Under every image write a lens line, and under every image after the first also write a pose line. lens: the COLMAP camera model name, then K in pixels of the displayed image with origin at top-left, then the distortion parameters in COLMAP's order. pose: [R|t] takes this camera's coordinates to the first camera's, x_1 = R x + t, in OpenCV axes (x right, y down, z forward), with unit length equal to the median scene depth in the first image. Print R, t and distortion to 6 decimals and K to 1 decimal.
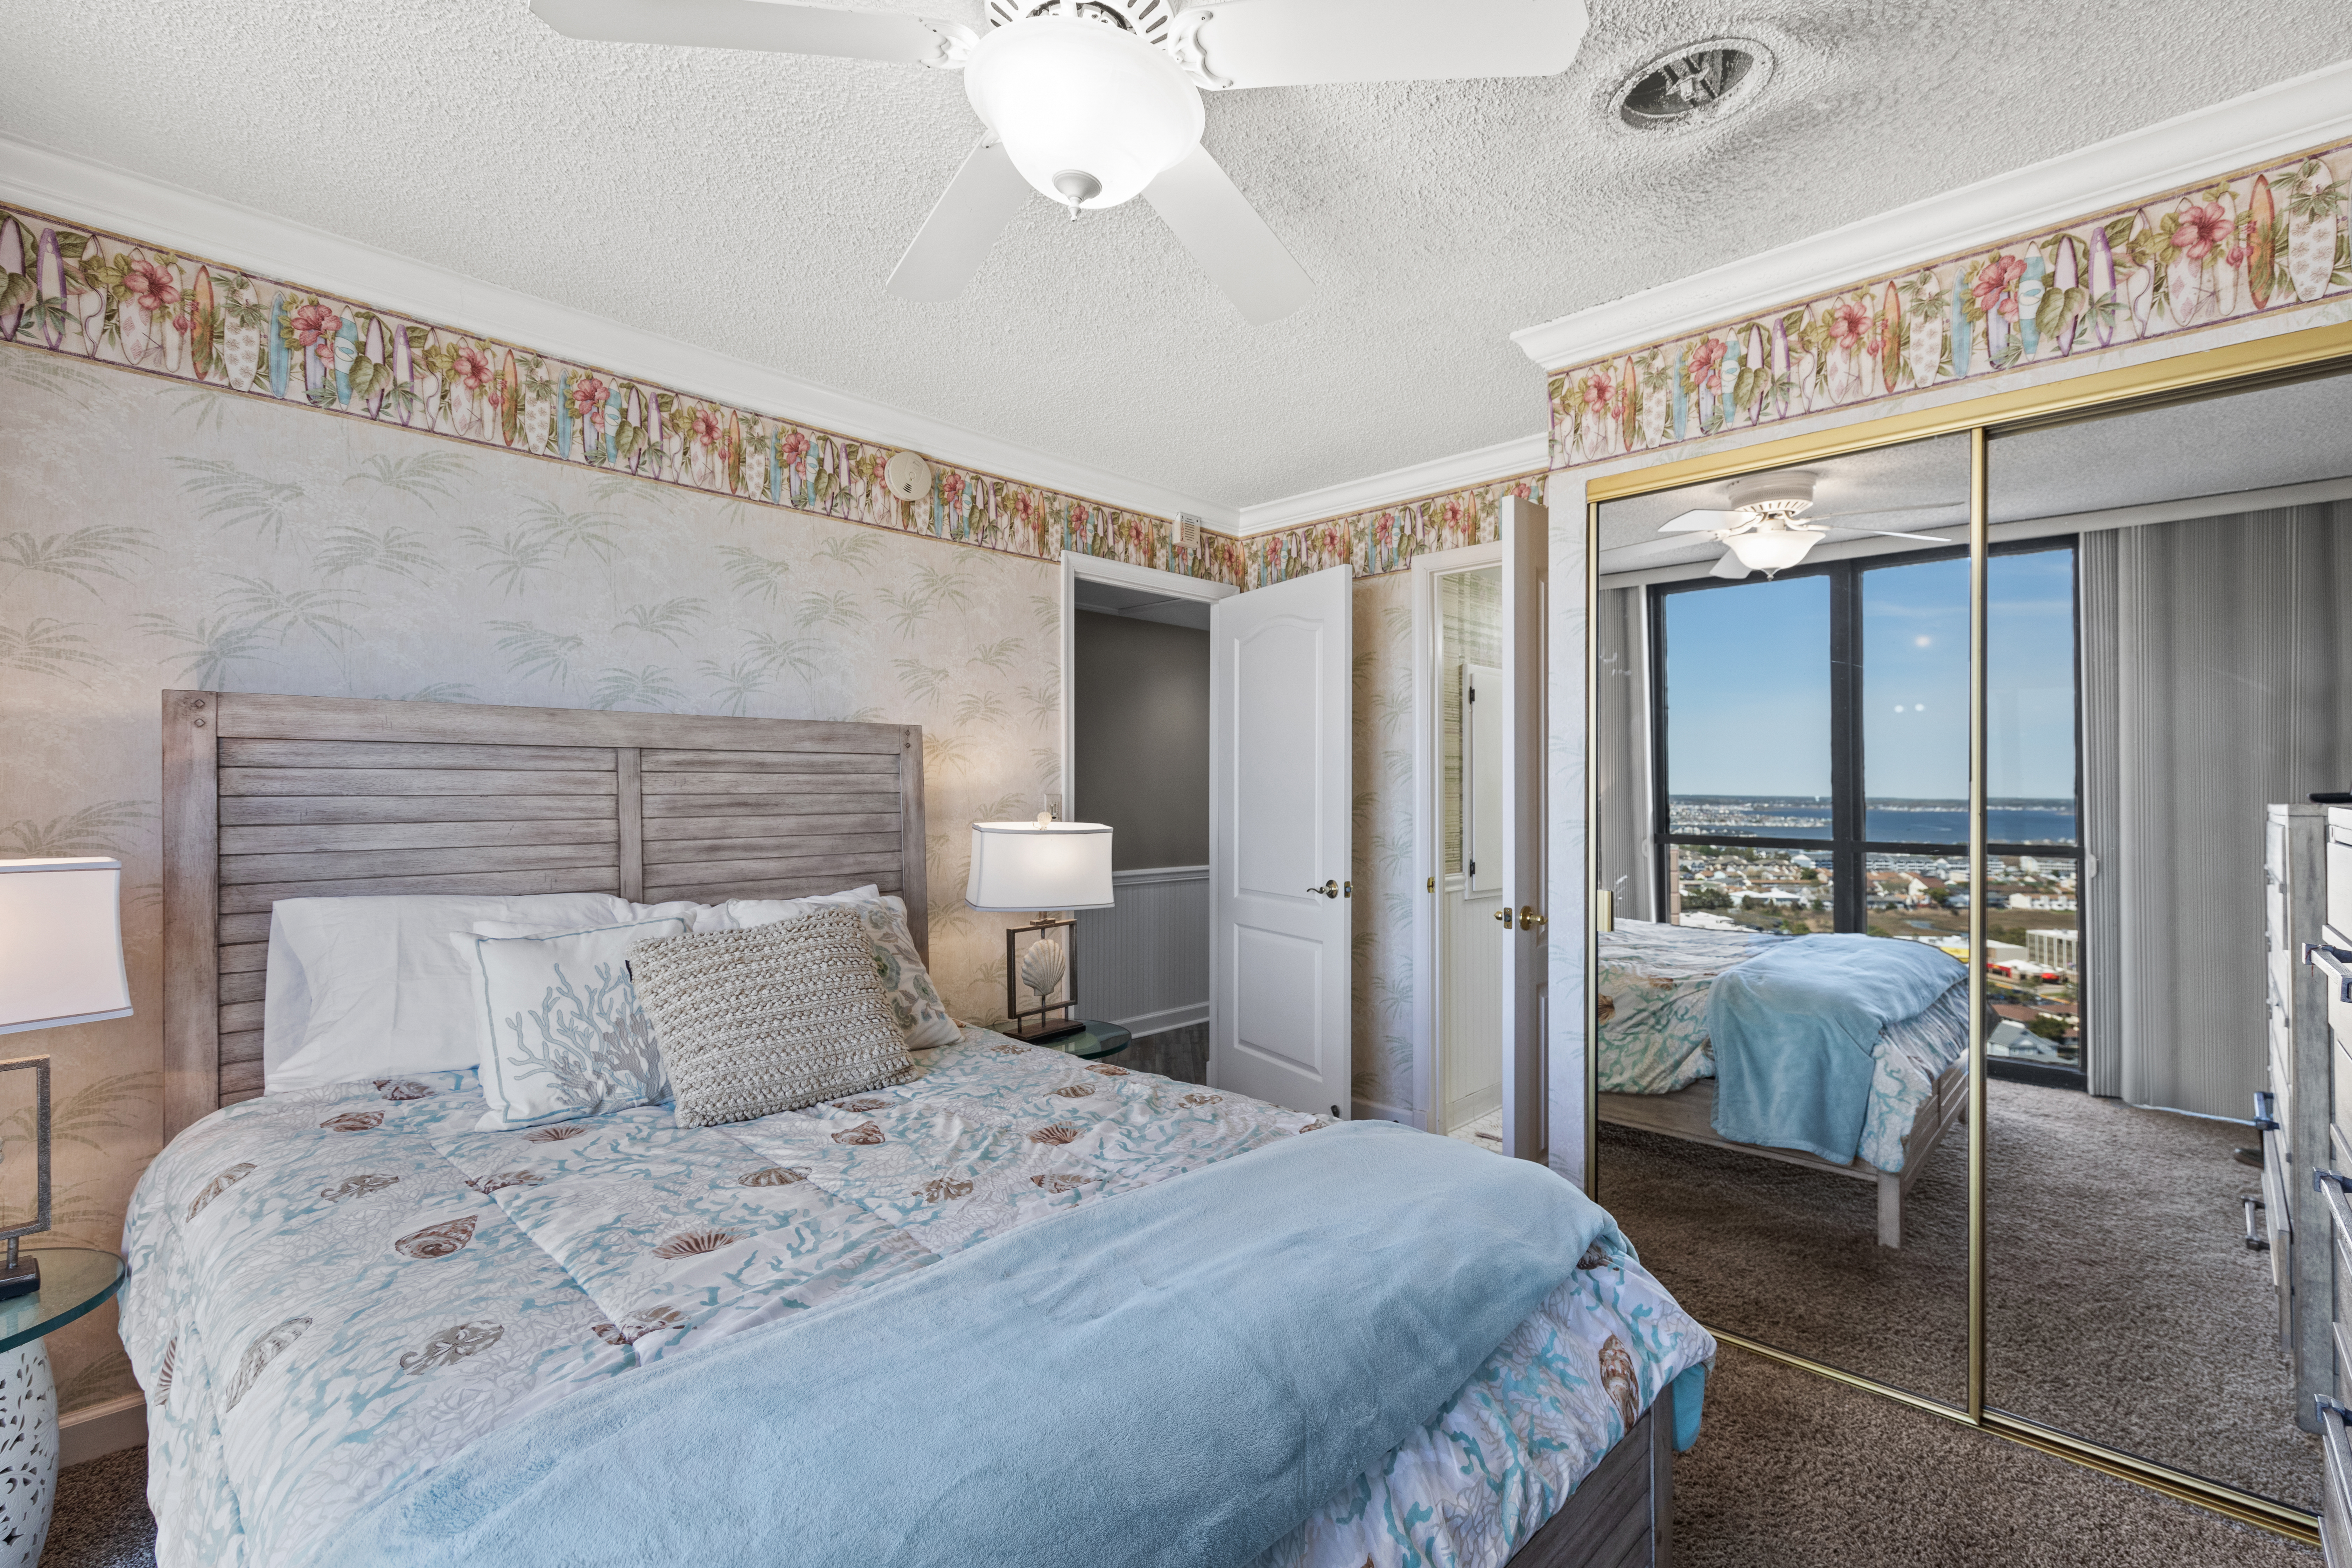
lens RADIAL K [[1046.2, 0, 1175.8], [0, 1046.2, 797.1], [0, 0, 1]] dist [-0.002175, 0.000033]
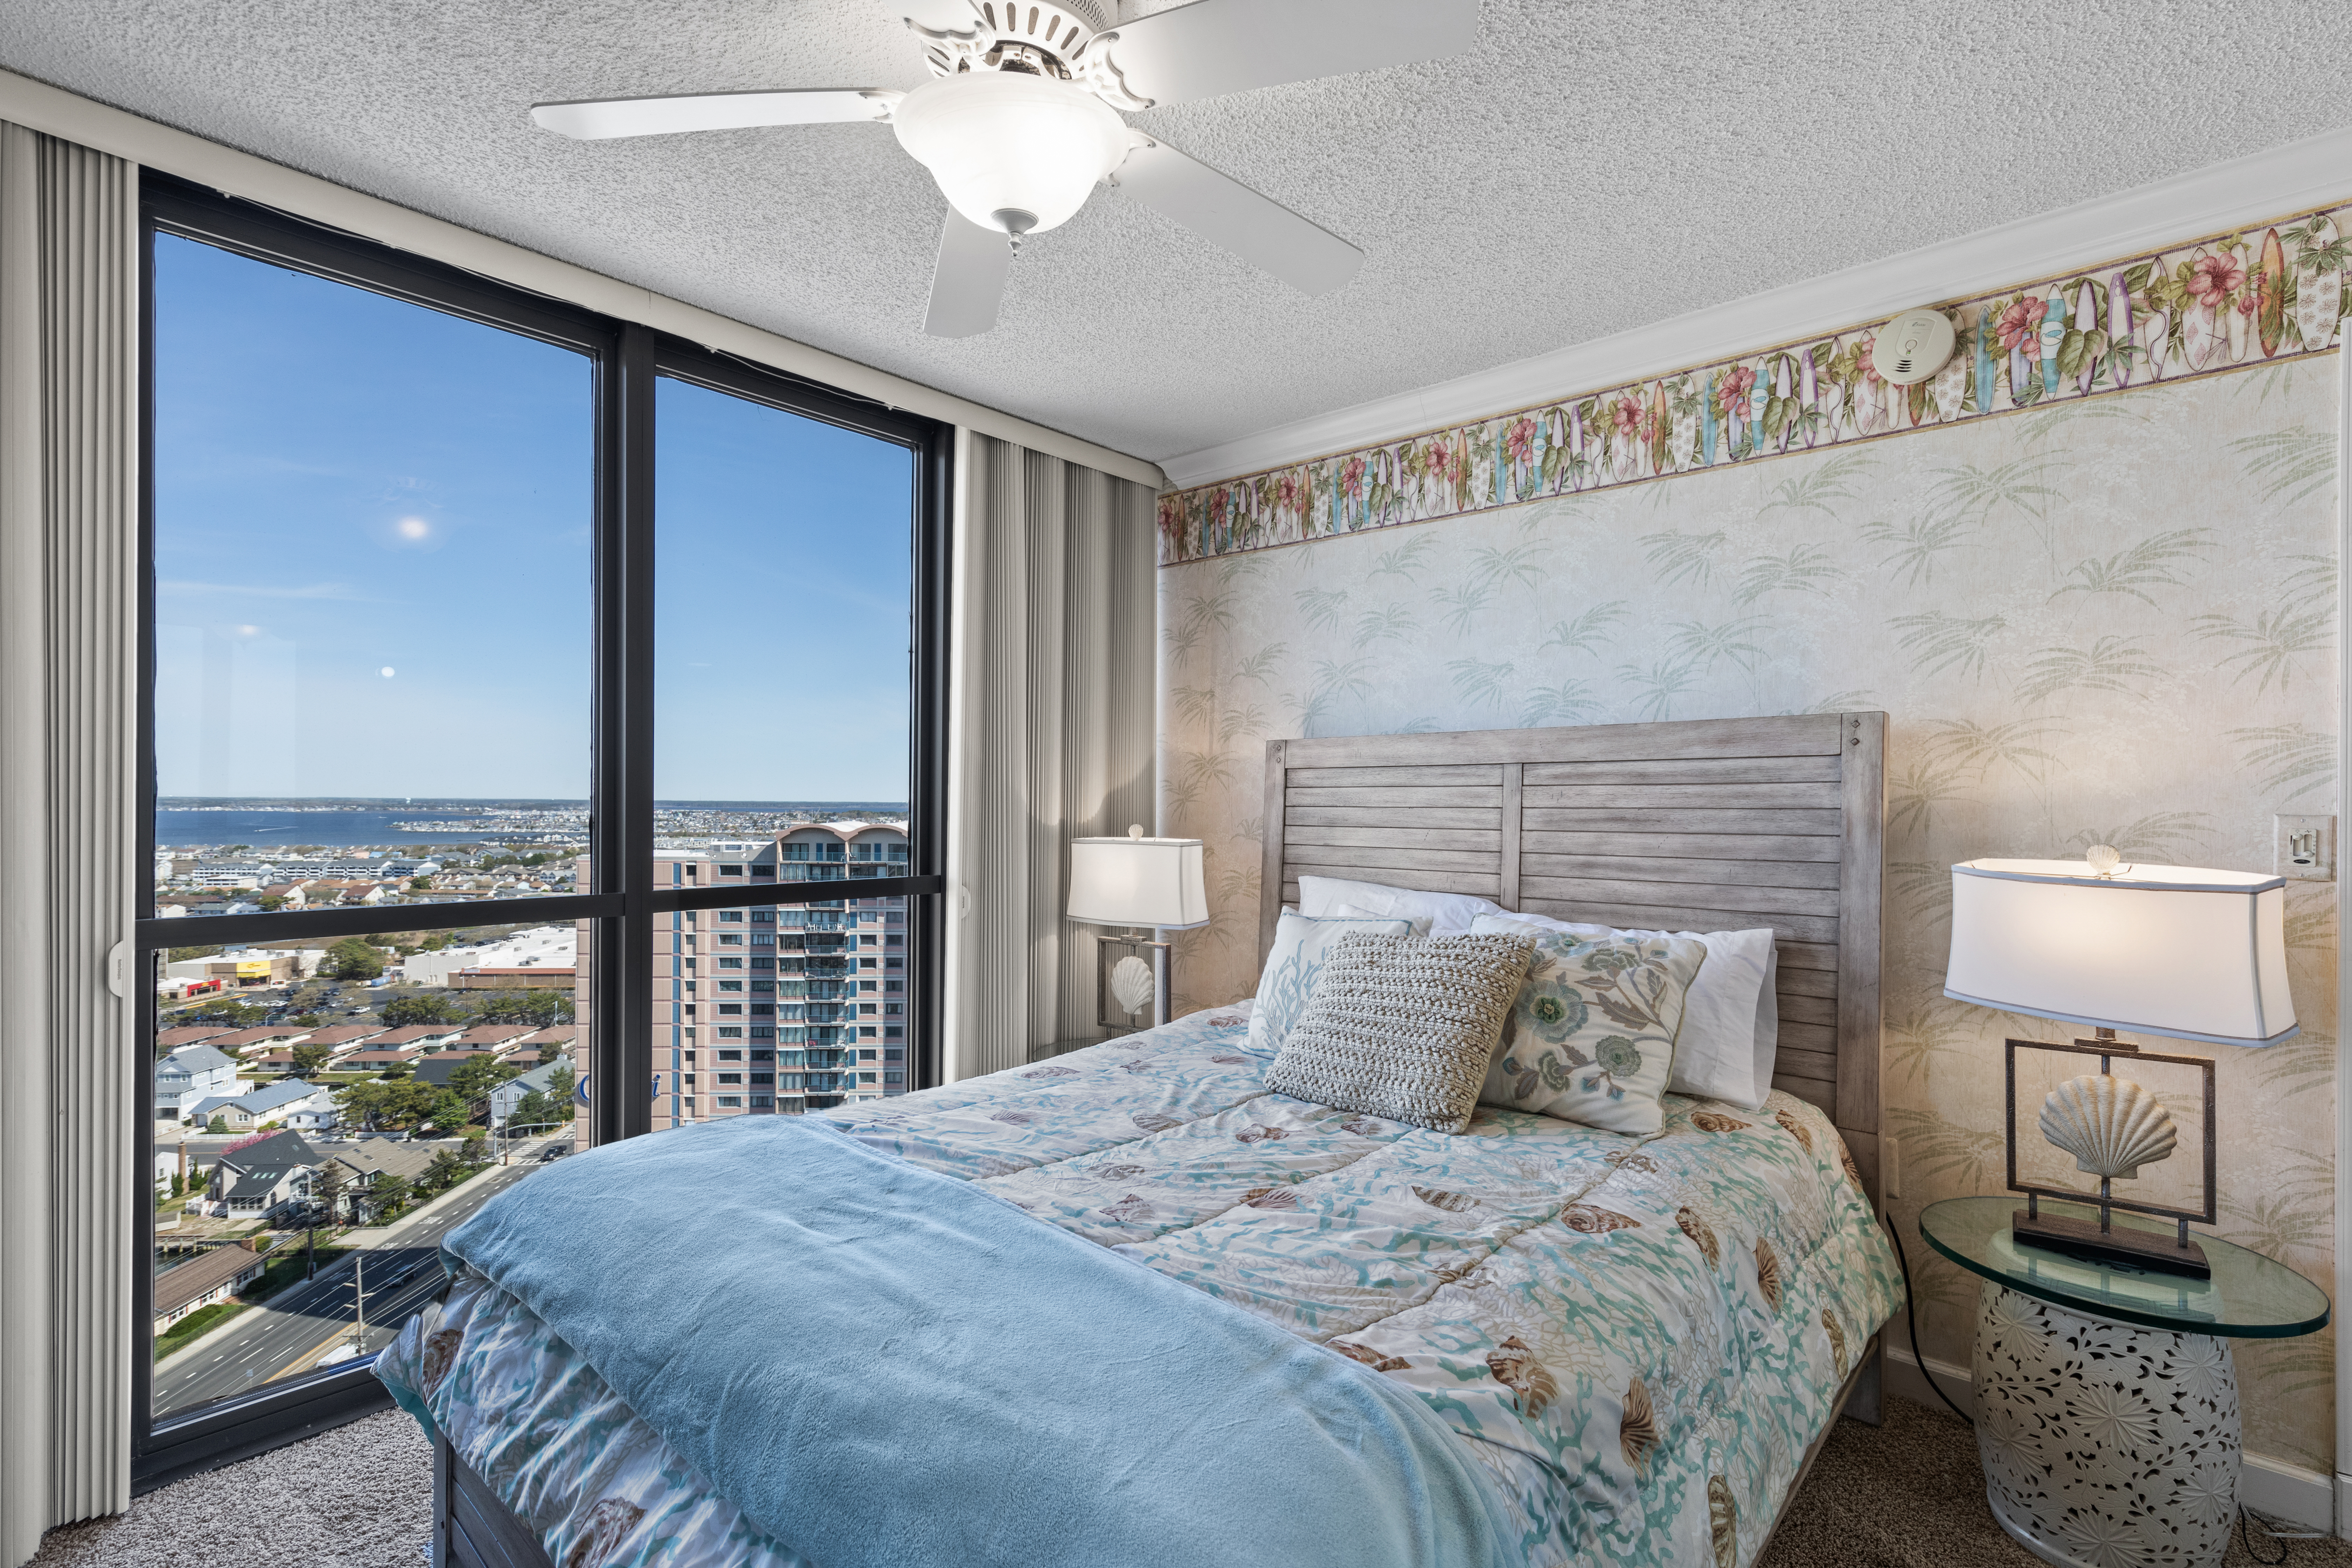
lens RADIAL K [[1071.5, 0, 1175.9], [0, 1071.5, 812.2], [0, 0, 1]] dist [0.002734, 0.000364]
pose [[0.031926, 0.014402, -0.999386, 0.515737], [-0.007082, 0.999874, 0.014183, -0.010135], [0.999465, 0.006625, 0.032024, 0.587307]]
